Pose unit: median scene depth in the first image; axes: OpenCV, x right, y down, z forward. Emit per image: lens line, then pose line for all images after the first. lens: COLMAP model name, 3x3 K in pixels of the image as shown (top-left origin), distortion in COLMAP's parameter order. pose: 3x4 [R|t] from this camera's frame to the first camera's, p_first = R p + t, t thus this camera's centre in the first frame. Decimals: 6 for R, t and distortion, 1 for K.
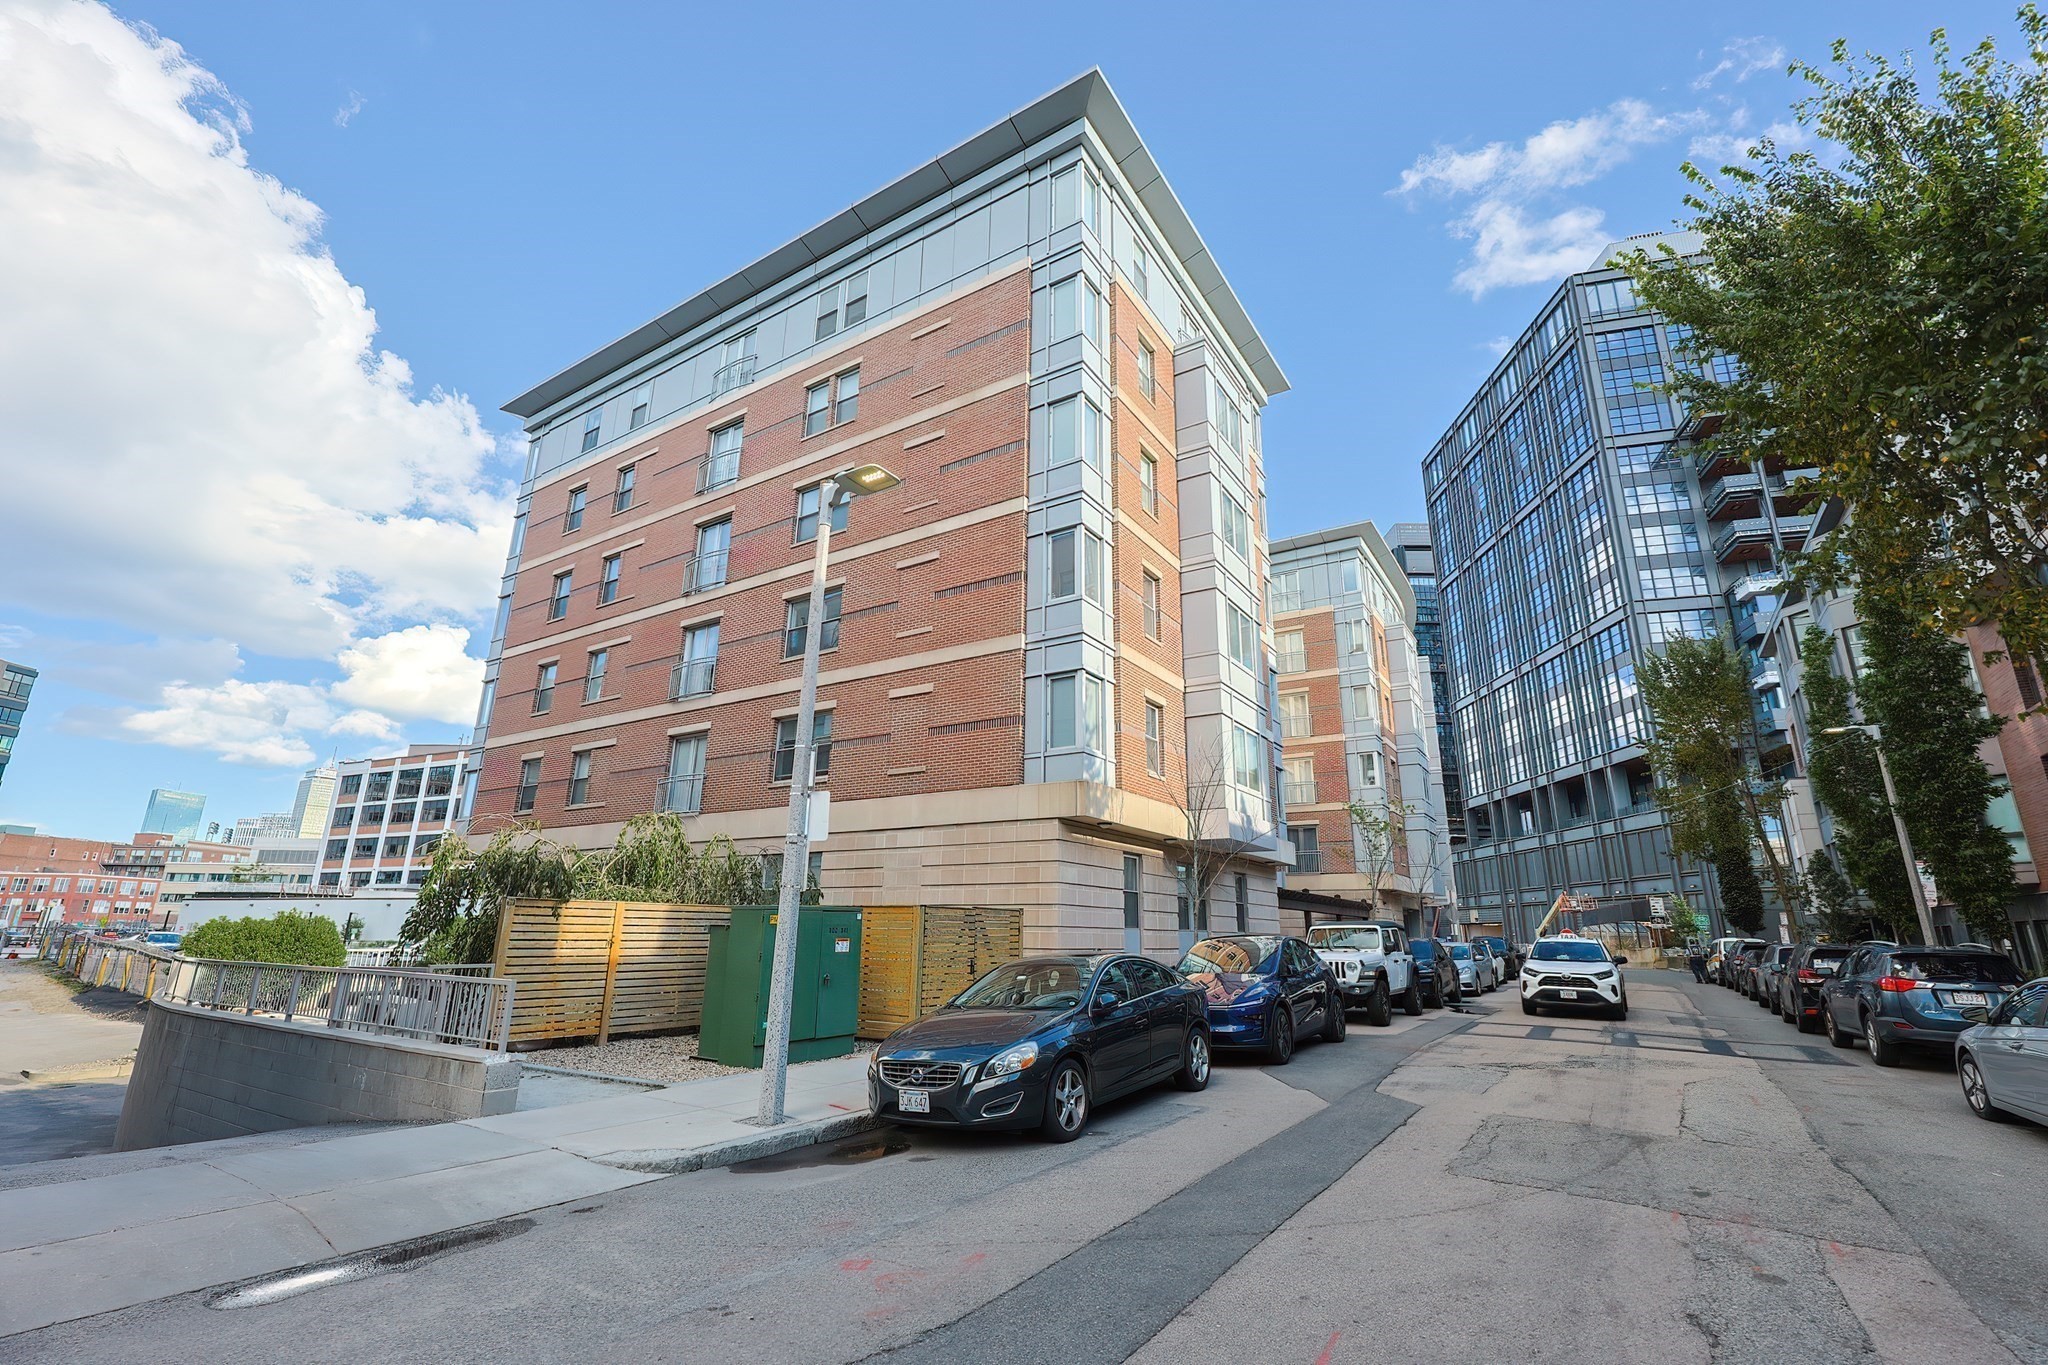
lens RADIAL K [[885.5, 0, 1024.0], [0, 885.5, 682.5], [0, 0, 1]] dist [-0.002486, -0.000068]
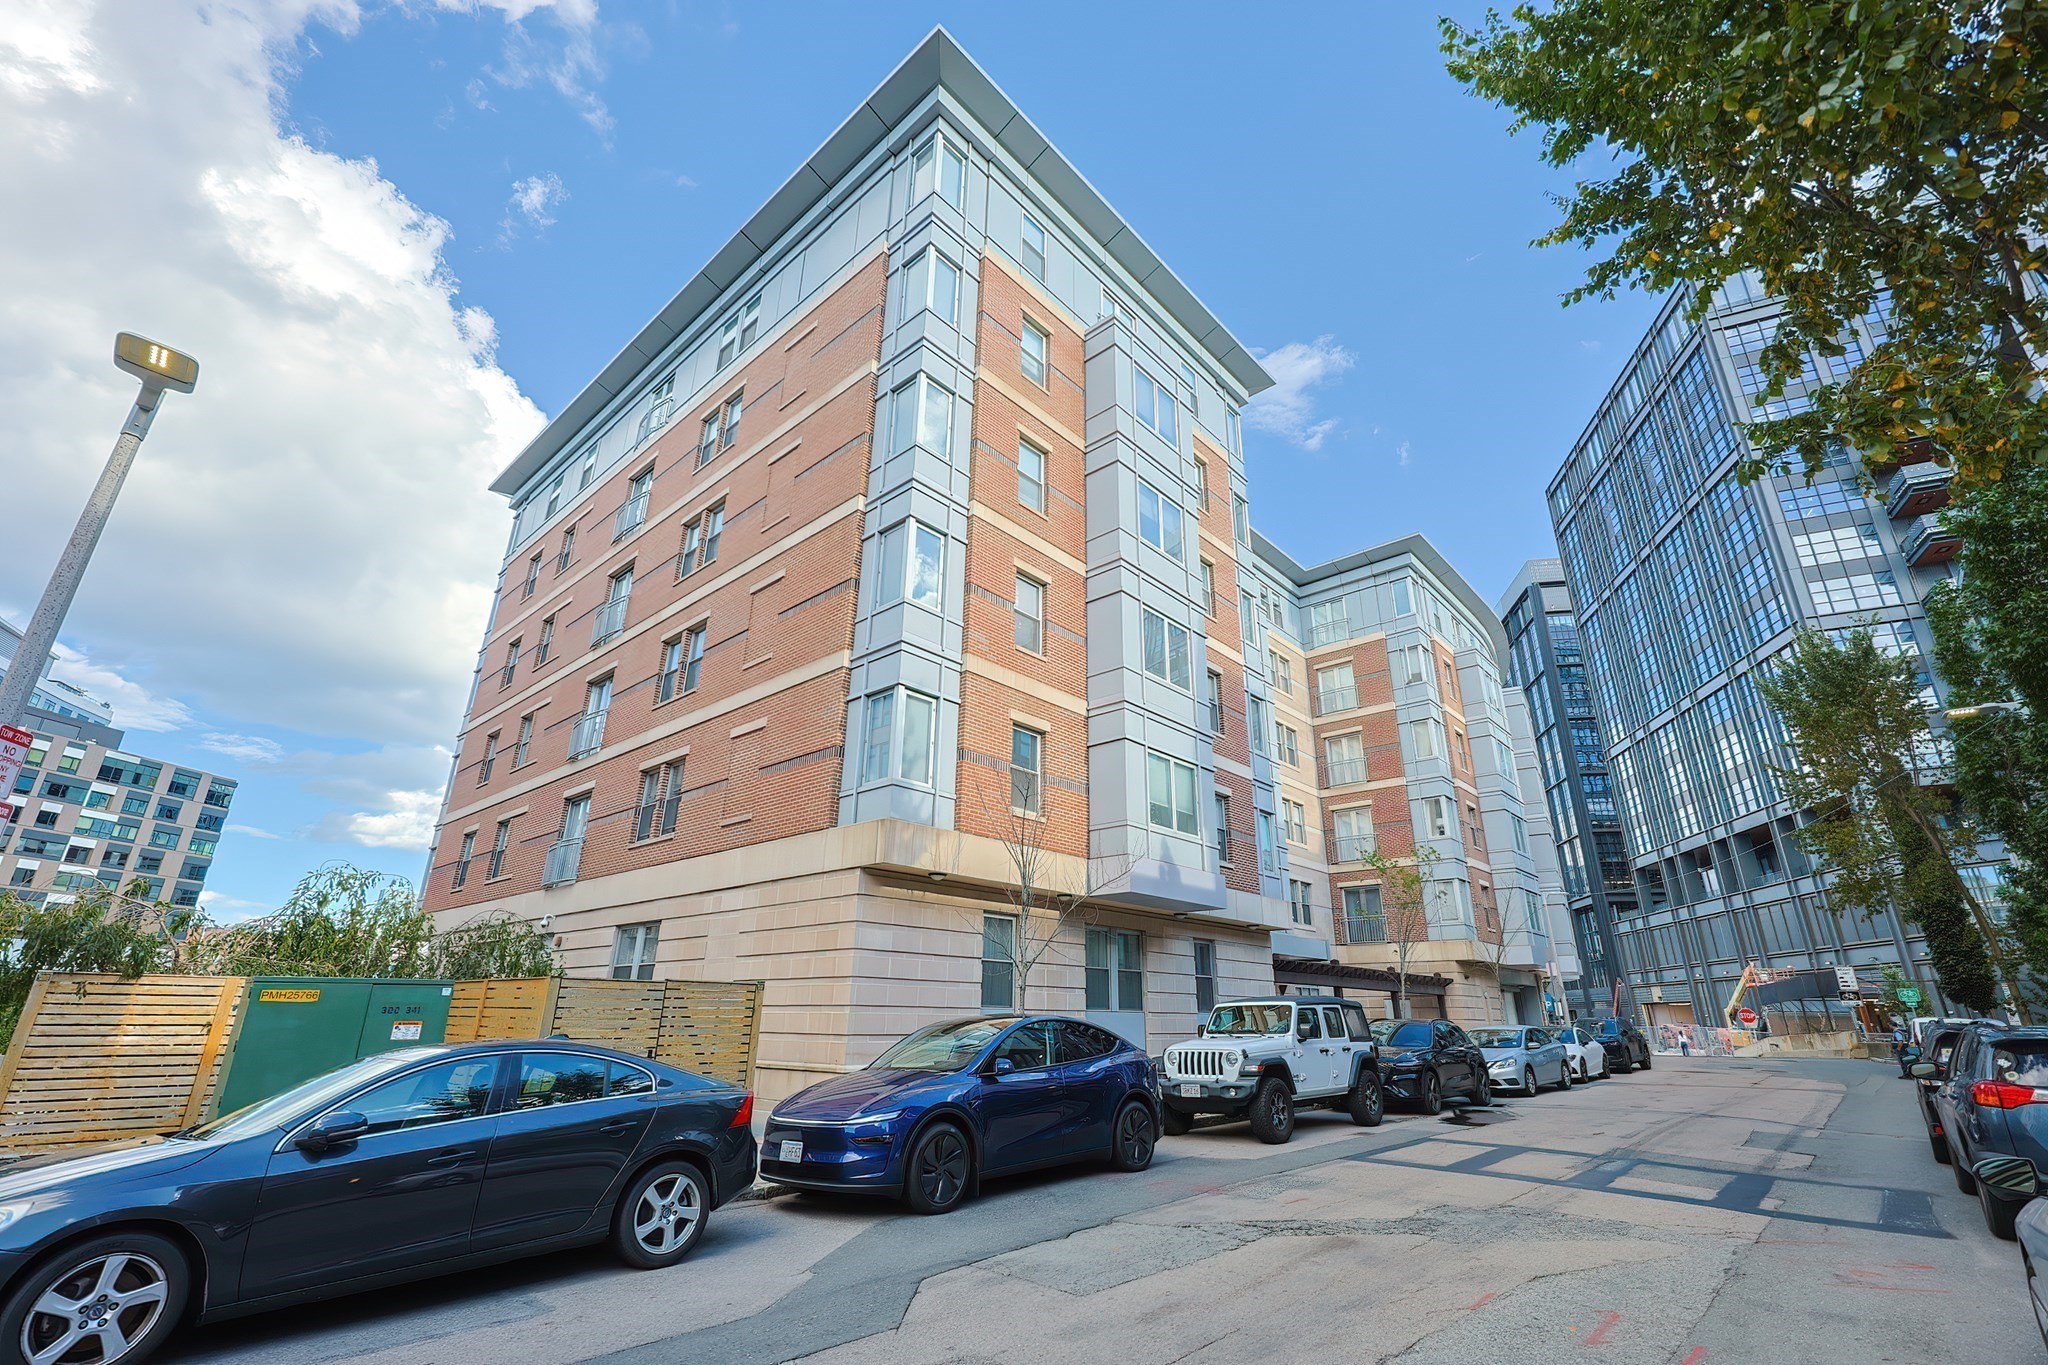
lens RADIAL K [[888.8, 0, 1024.0], [0, 888.8, 682.5], [0, 0, 1]] dist [-0.000583, -0.000621]
pose [[0.988009, -0.059025, -0.142669, 0.124246], [0.046707, 0.995007, -0.088199, 0.025640], [0.147163, 0.080478, 0.985833, 0.084614]]
